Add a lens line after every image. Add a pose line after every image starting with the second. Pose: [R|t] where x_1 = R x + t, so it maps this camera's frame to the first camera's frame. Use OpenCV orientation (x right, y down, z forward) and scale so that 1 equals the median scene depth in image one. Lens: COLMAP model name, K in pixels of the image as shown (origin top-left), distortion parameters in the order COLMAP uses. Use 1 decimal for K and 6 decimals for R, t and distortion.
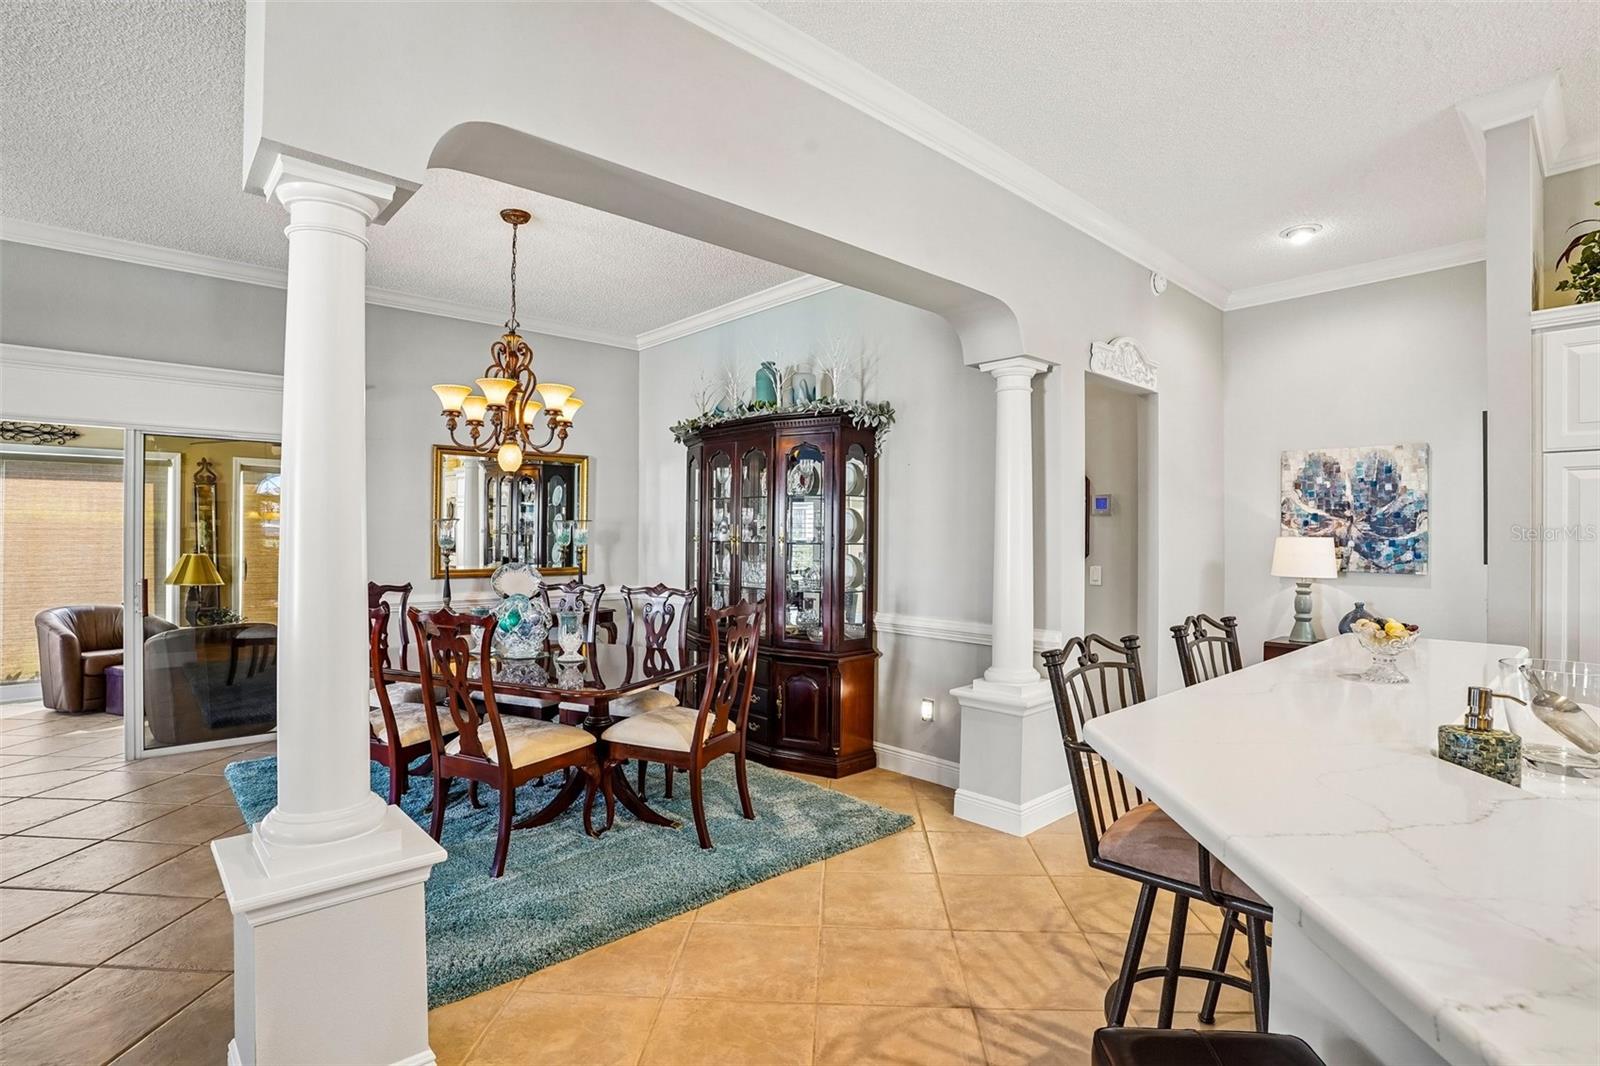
lens RADIAL K [[786.8, 0, 800.0], [0, 786.8, 533.0], [0, 0, 1]] dist [-0.083969, 0.038031]
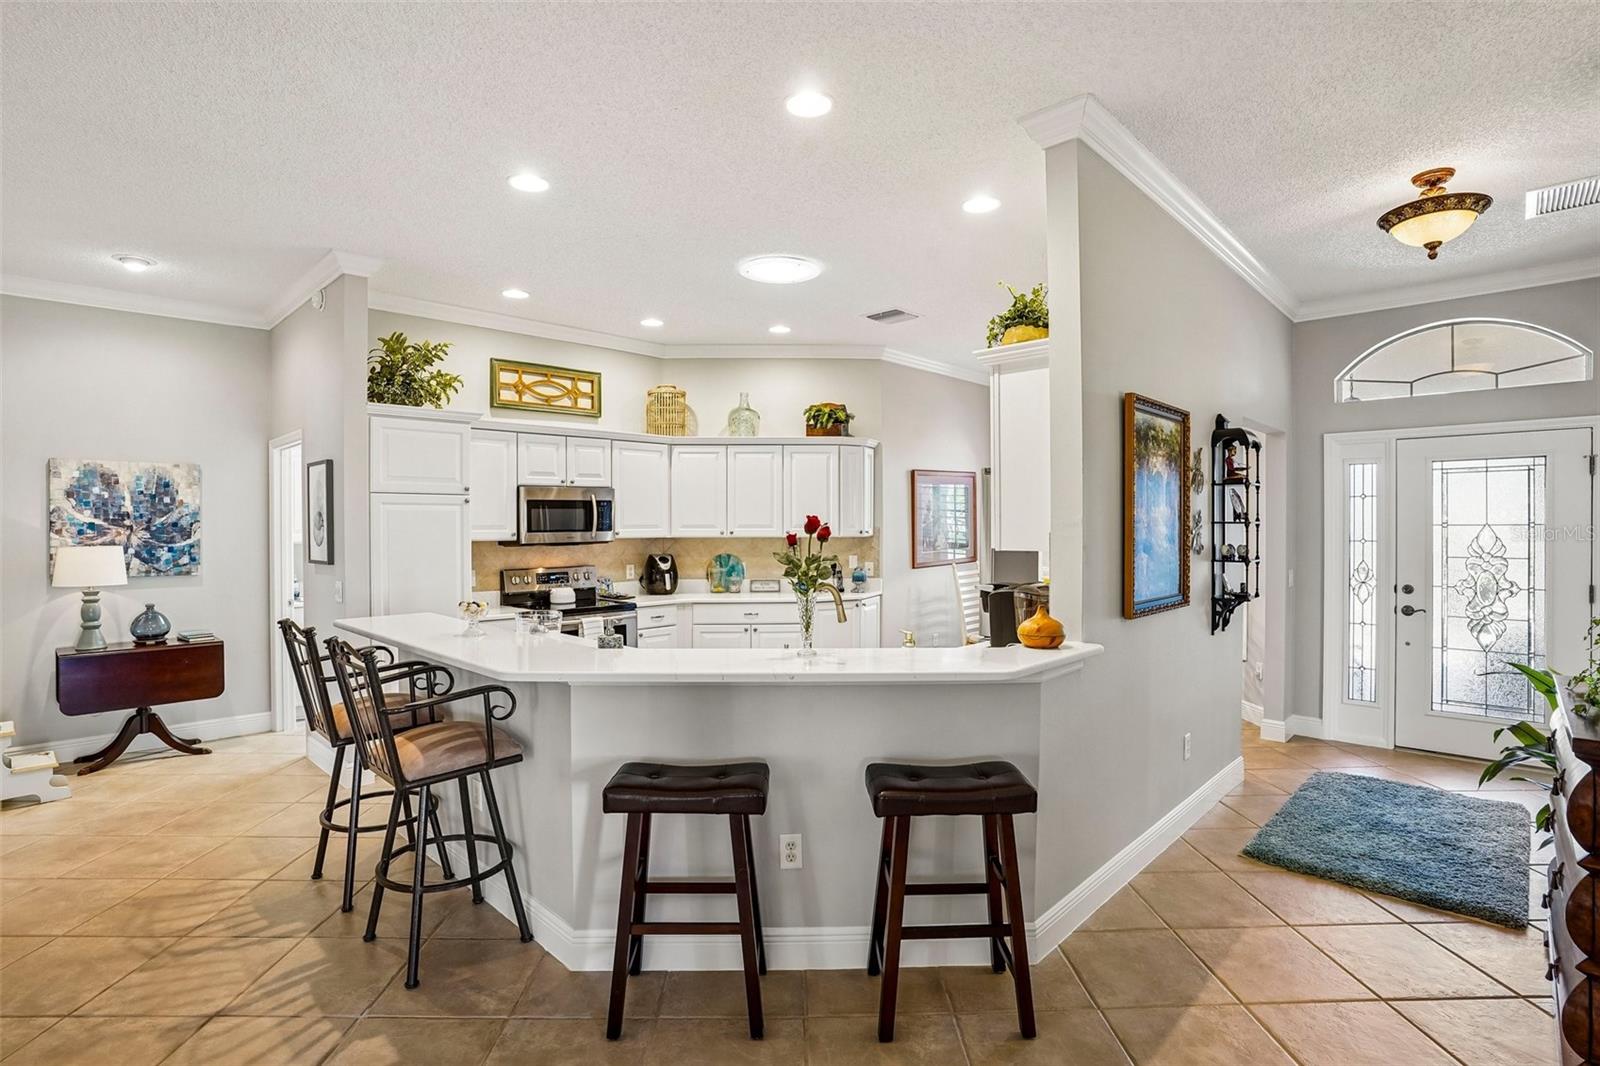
lens RADIAL K [[786.8, 0, 800.0], [0, 786.8, 533.0], [0, 0, 1]] dist [-0.083969, 0.038031]
pose [[-0.066002, -0.018190, 0.997654, -0.406057], [0.000078, 0.999834, 0.018235, -0.030872], [-0.997819, 0.001282, -0.065990, 0.123356]]
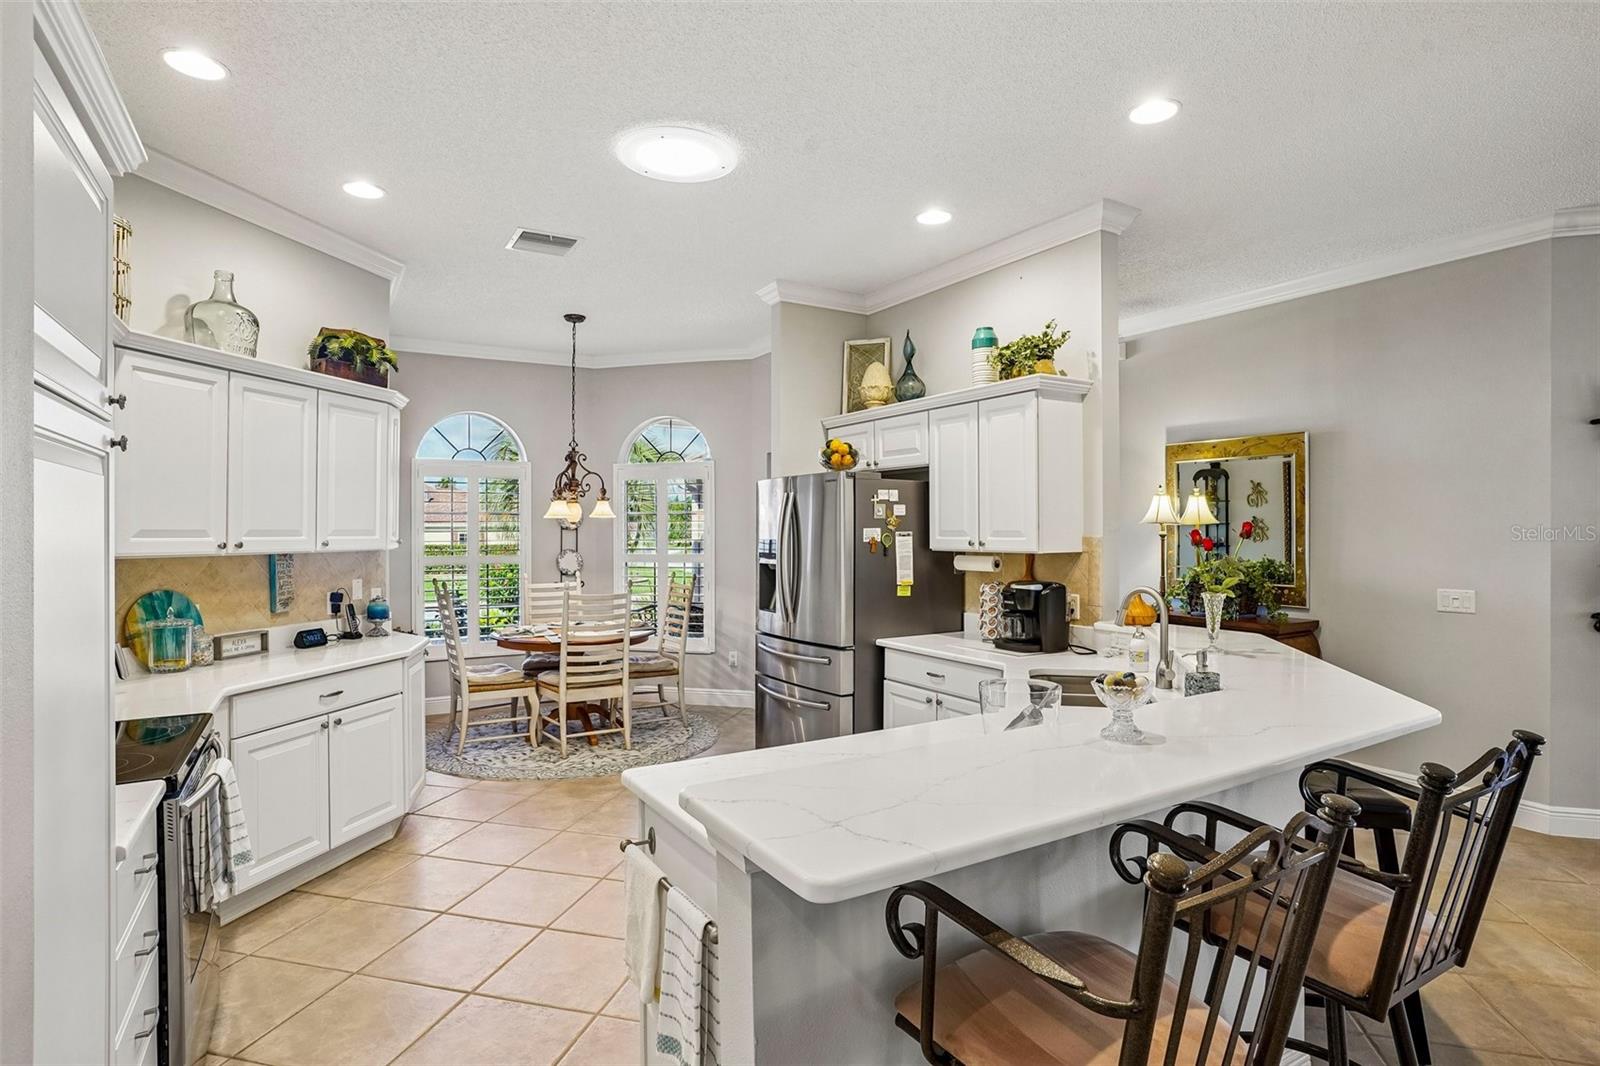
lens RADIAL K [[820.0, 0, 800.0], [0, 820.0, 533.0], [0, 0, 1]] dist [-0.075629, 0.040981]
pose [[-0.979676, -0.006764, 0.200472, 0.351272], [-0.006293, 0.999976, 0.002987, -0.022778], [-0.200488, 0.001665, -0.979695, 0.749970]]
